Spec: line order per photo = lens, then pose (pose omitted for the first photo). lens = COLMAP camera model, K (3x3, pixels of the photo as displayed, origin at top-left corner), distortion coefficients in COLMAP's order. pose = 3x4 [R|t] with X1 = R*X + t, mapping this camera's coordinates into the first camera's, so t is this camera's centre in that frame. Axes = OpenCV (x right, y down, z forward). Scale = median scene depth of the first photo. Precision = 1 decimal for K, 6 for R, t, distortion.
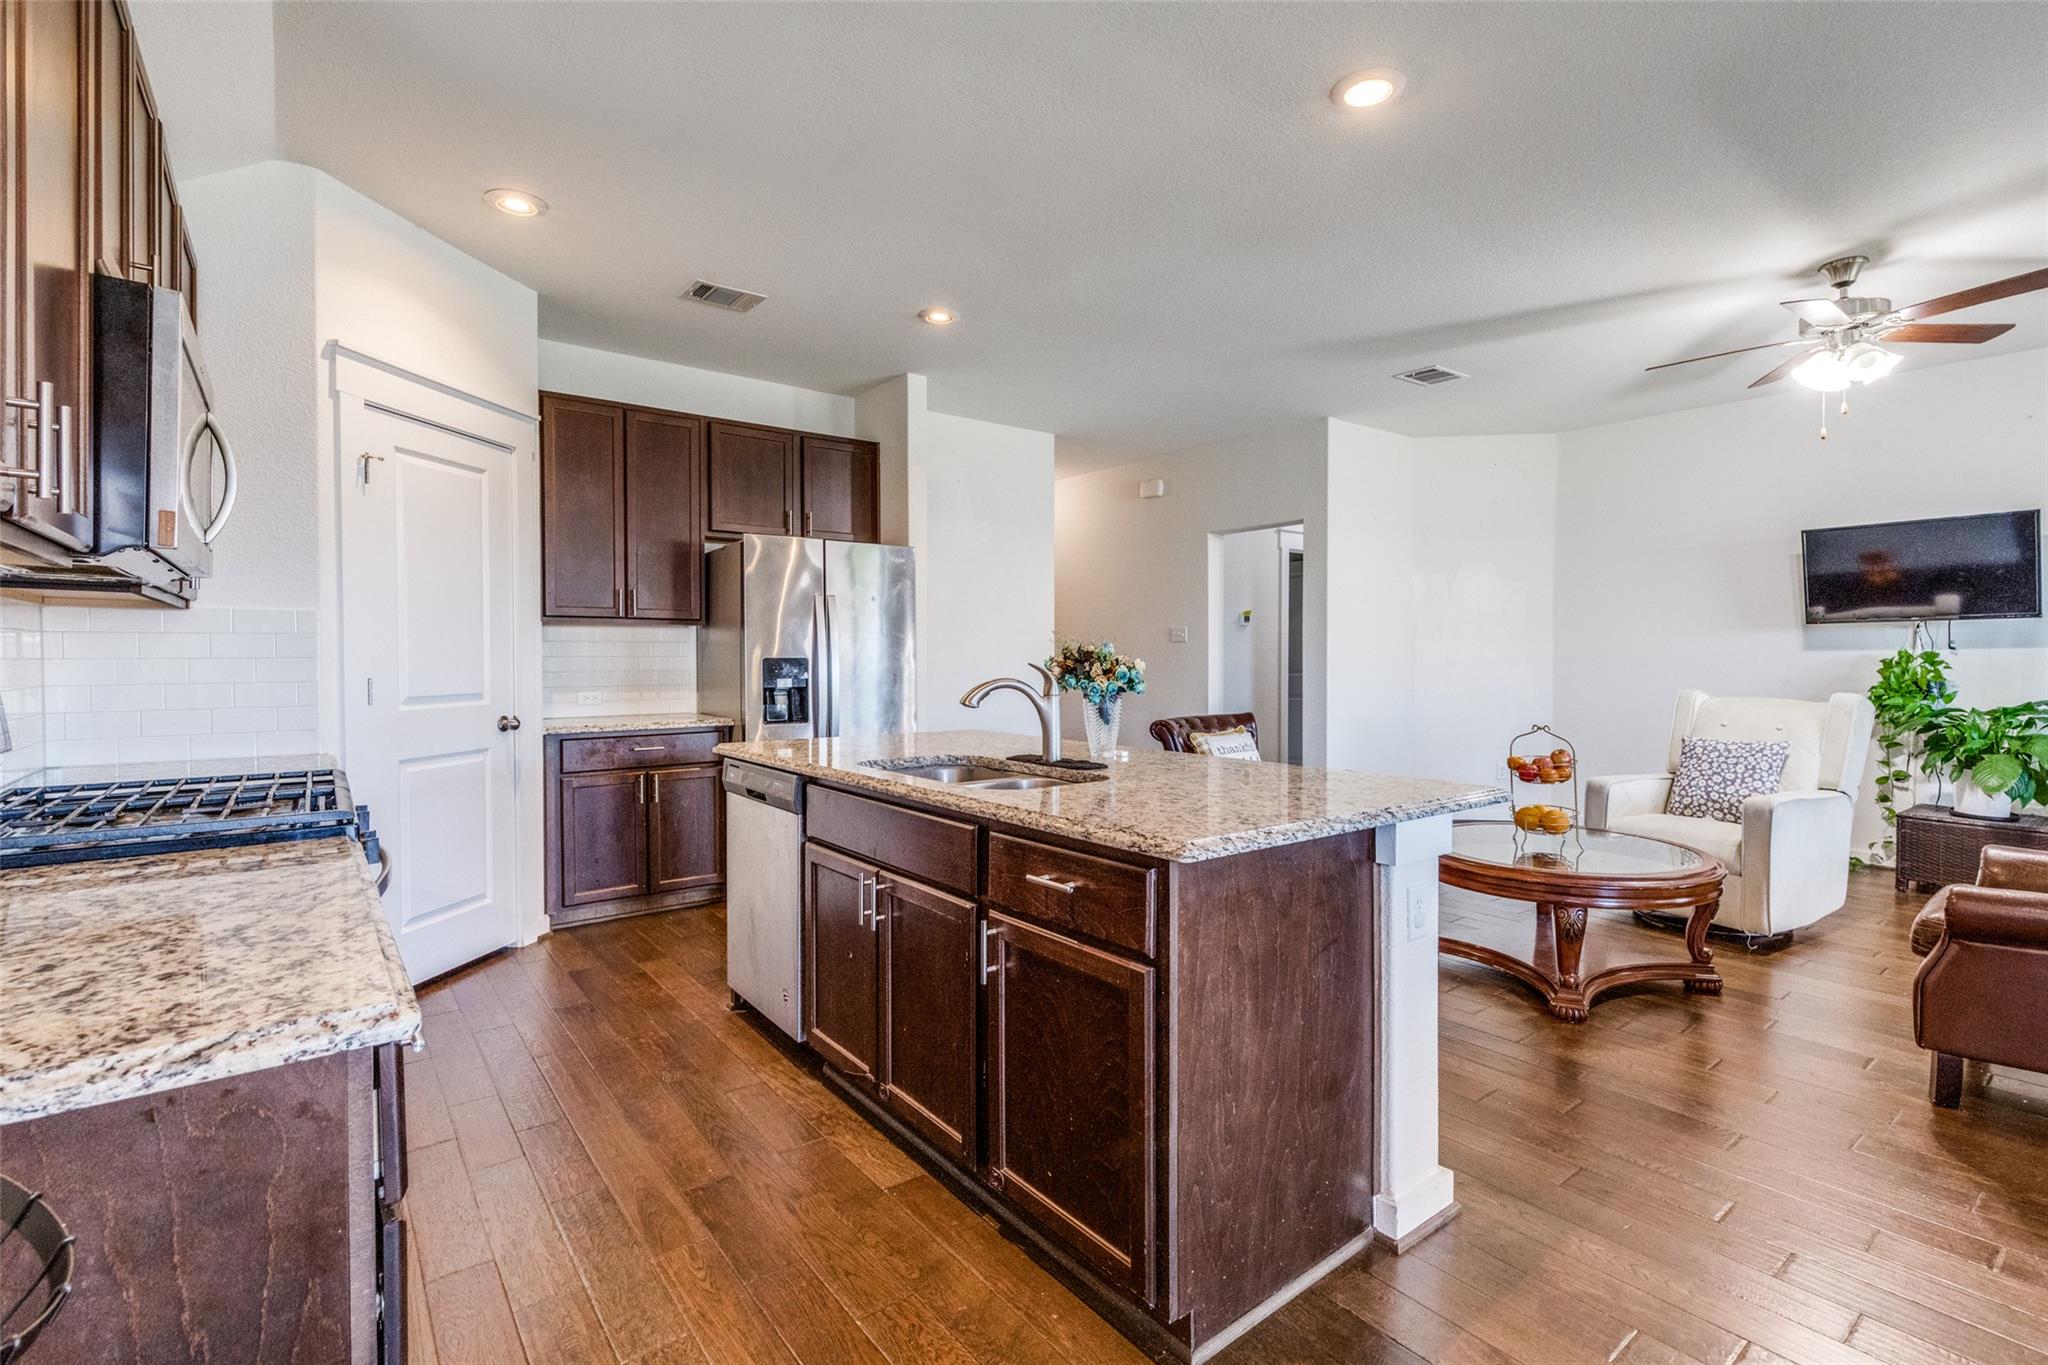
lens RADIAL K [[941.8, 0, 1087.6], [0, 941.8, 666.0], [0, 0, 1]] dist [0.002199, 0.000310]
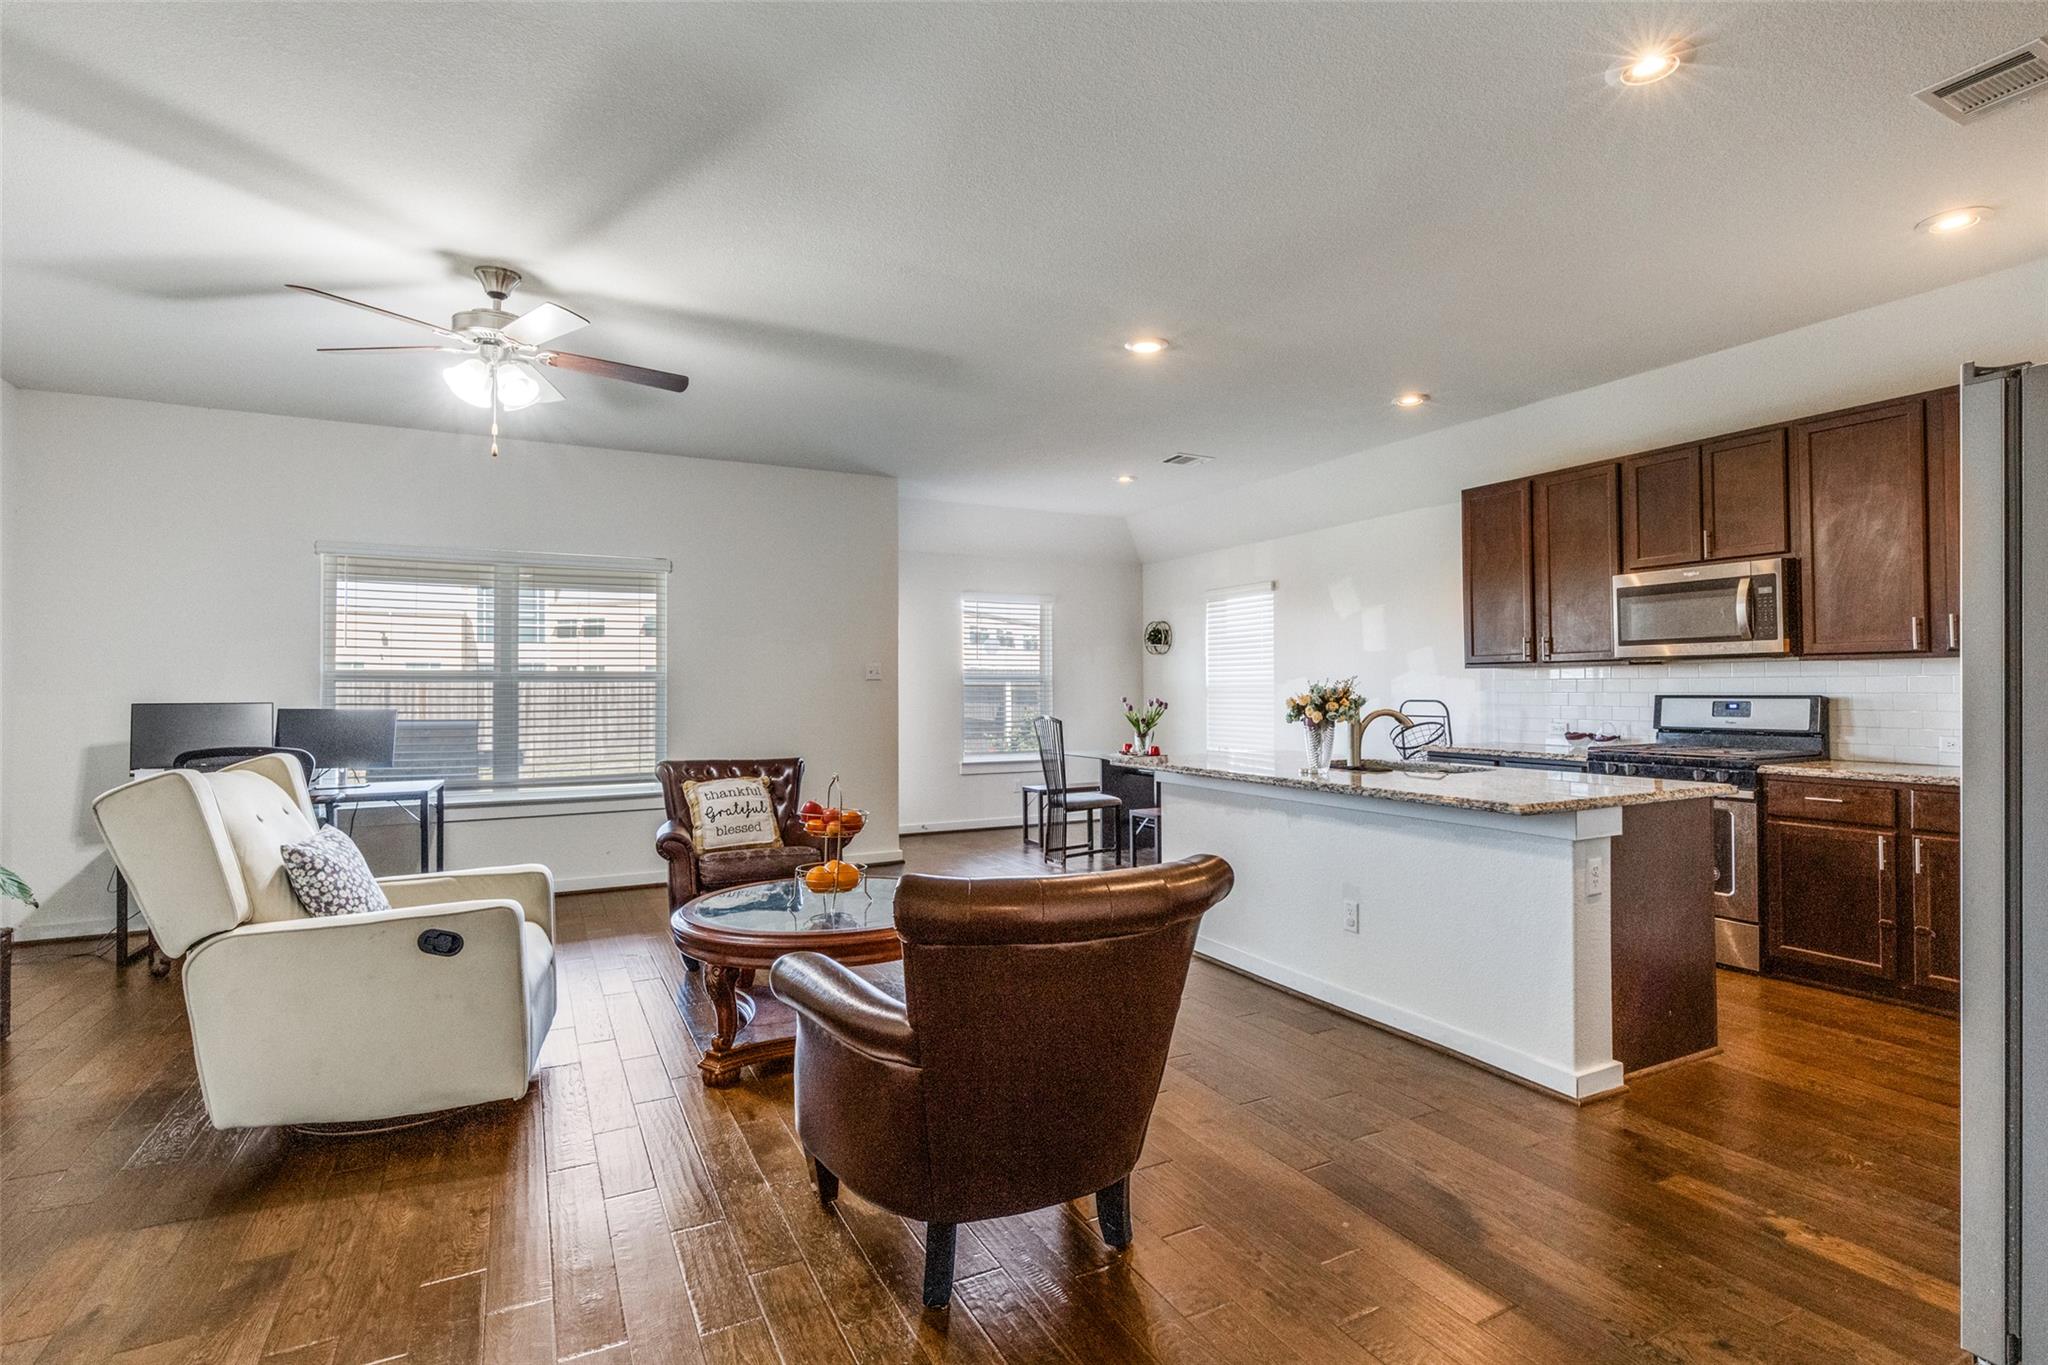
lens RADIAL K [[987.3, 0, 1024.4], [0, 987.3, 675.5], [0, 0, 1]] dist [-0.002327, -0.000124]
pose [[-0.977437, 0.007176, 0.211106, 0.085017], [0.007040, 0.999974, -0.001395, -0.025808], [-0.211111, 0.000122, -0.977462, 1.621982]]
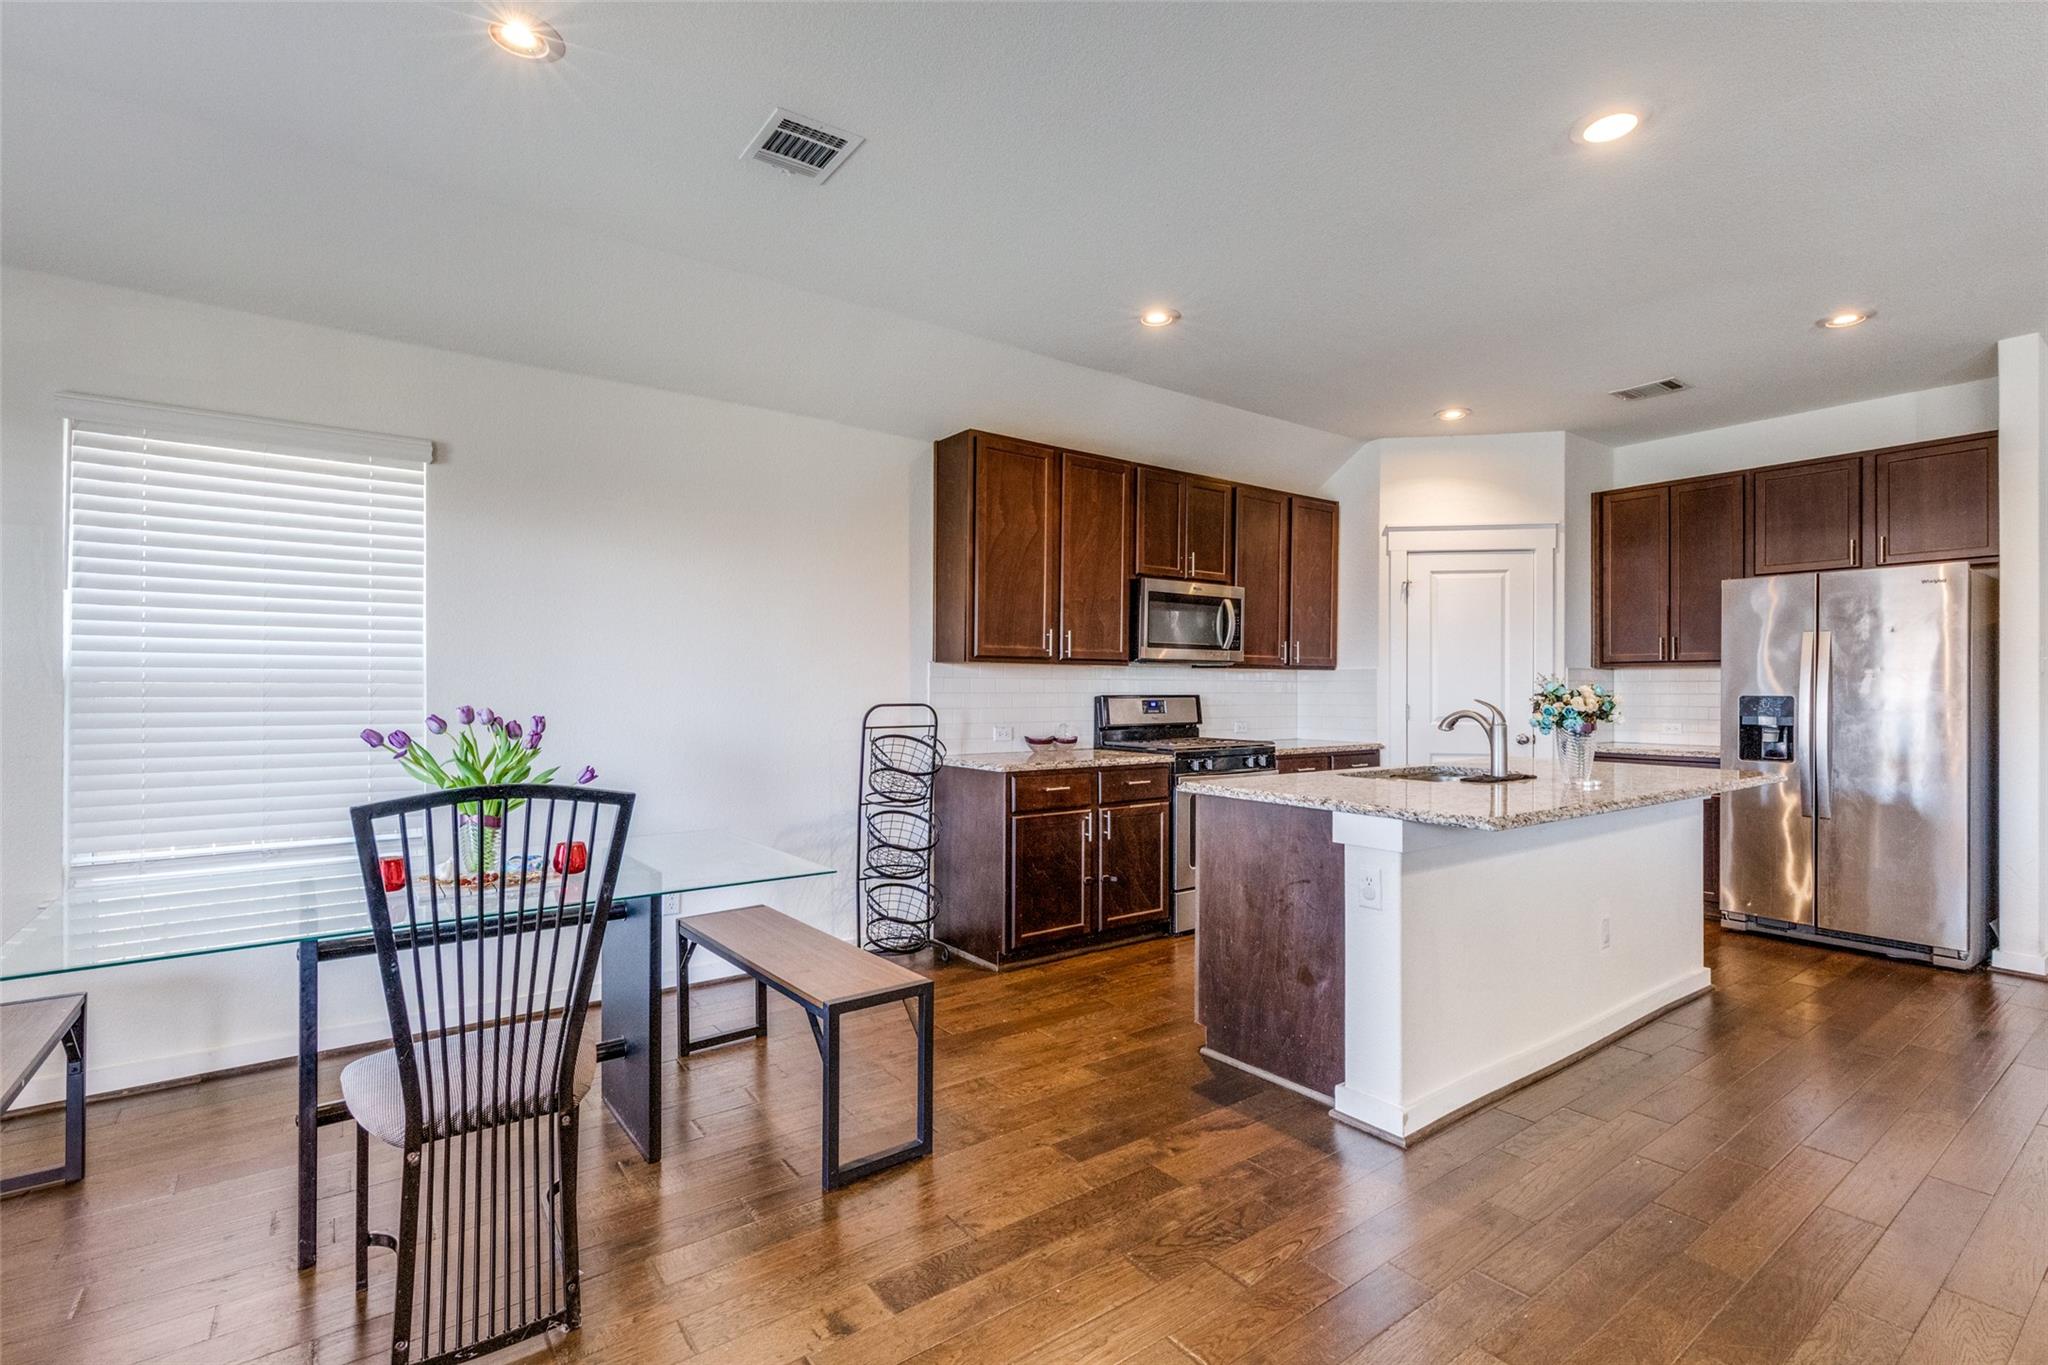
lens RADIAL K [[912.7, 0, 1012.4], [0, 912.7, 690.3], [0, 0, 1]] dist [0.012217, 0.000075]
pose [[-0.061461, -0.002361, -0.998107, 0.745246], [-0.014558, 0.999893, -0.001469, -0.001628], [0.998003, 0.014440, -0.061489, 0.259405]]
